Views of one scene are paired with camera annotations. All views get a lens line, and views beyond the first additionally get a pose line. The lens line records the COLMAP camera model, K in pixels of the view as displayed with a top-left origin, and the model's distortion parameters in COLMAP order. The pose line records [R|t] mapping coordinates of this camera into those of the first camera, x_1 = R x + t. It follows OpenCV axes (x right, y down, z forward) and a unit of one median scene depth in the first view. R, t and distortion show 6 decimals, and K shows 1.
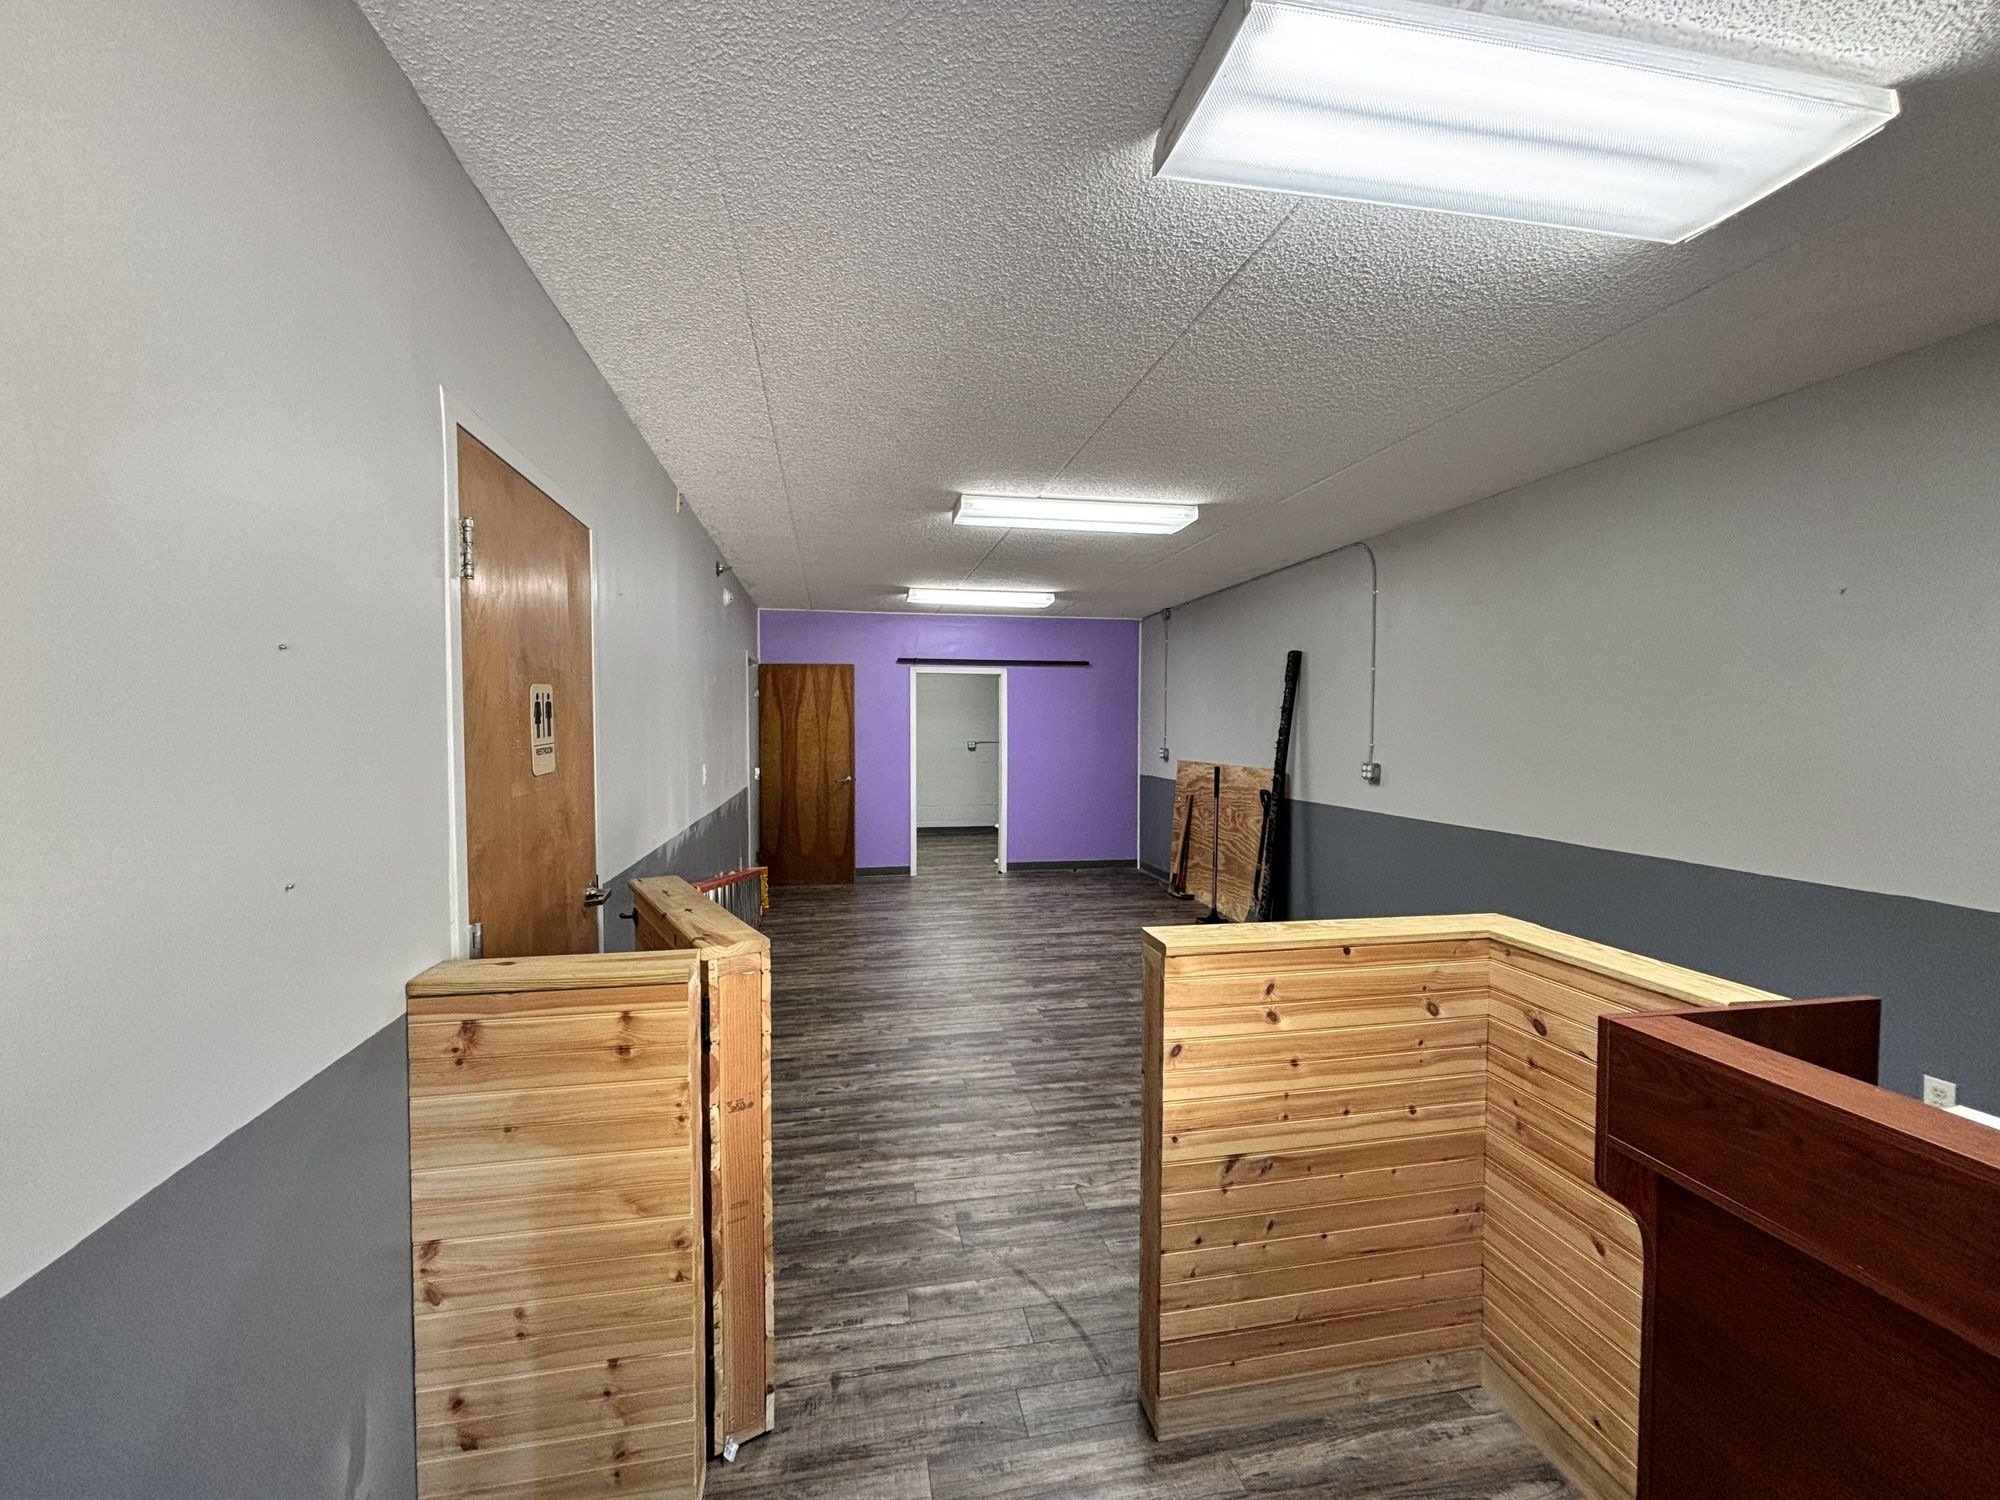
lens RADIAL K [[808.5, 0, 994.5], [0, 808.5, 751.5], [0, 0, 1]] dist [0.000418, -0.000078]
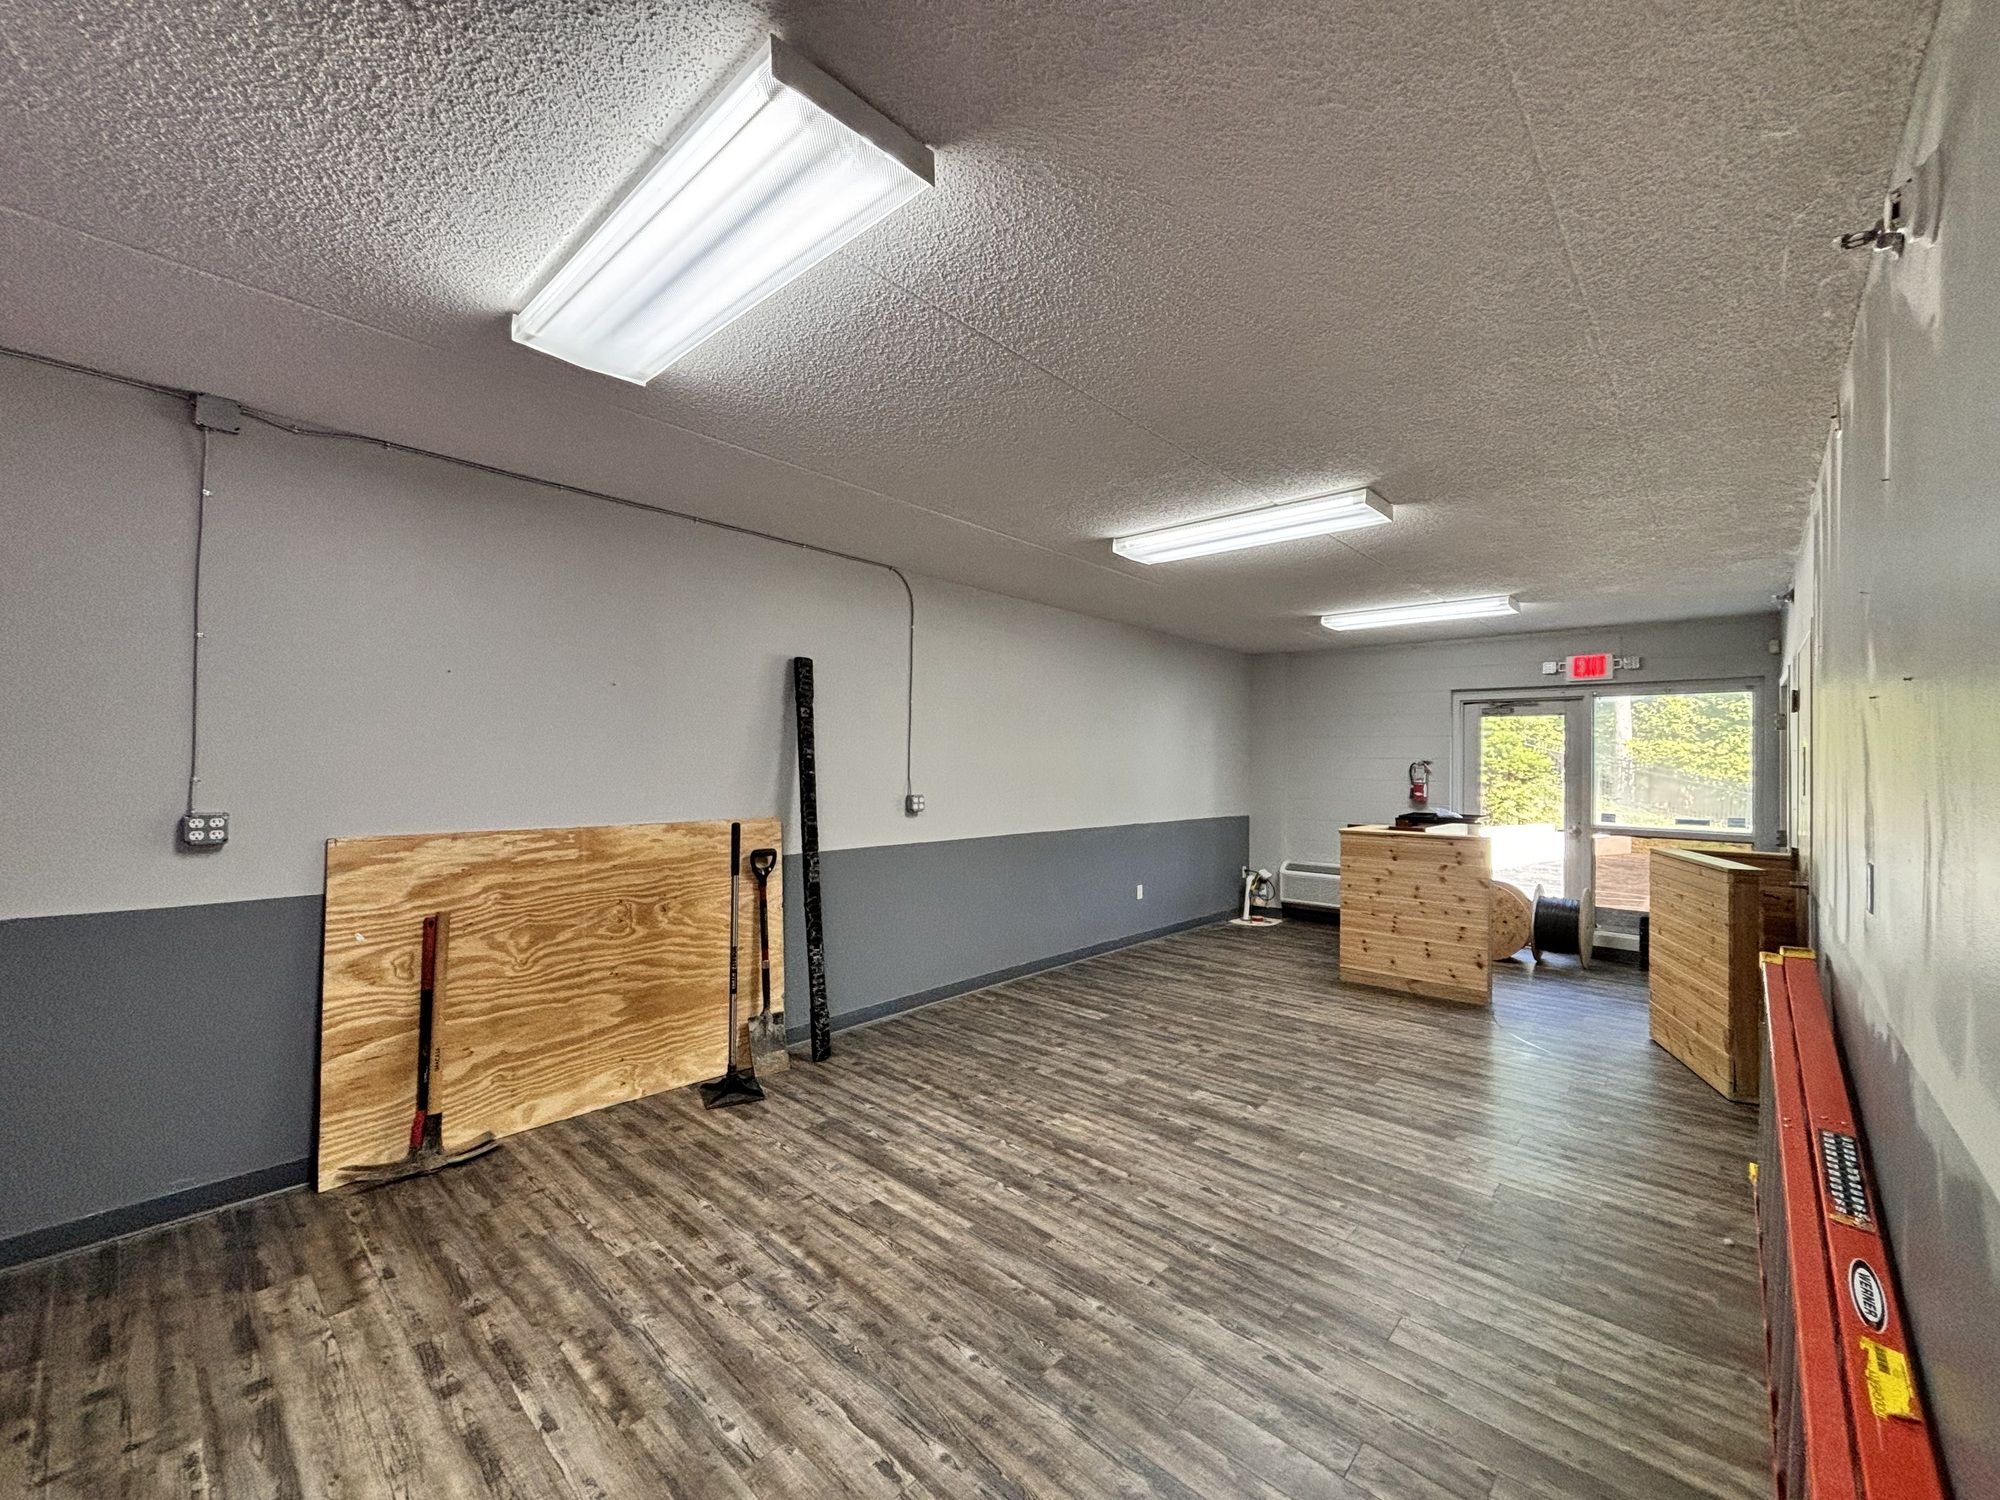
lens RADIAL K [[808.5, 0, 987.4], [0, 808.5, 745.9], [0, 0, 1]] dist [0.000418, -0.000078]
pose [[-0.588363, -0.000240, 0.808597, -0.445034], [0.007379, 0.999957, 0.005666, -0.057460], [-0.808563, 0.009300, -0.588336, 1.676587]]
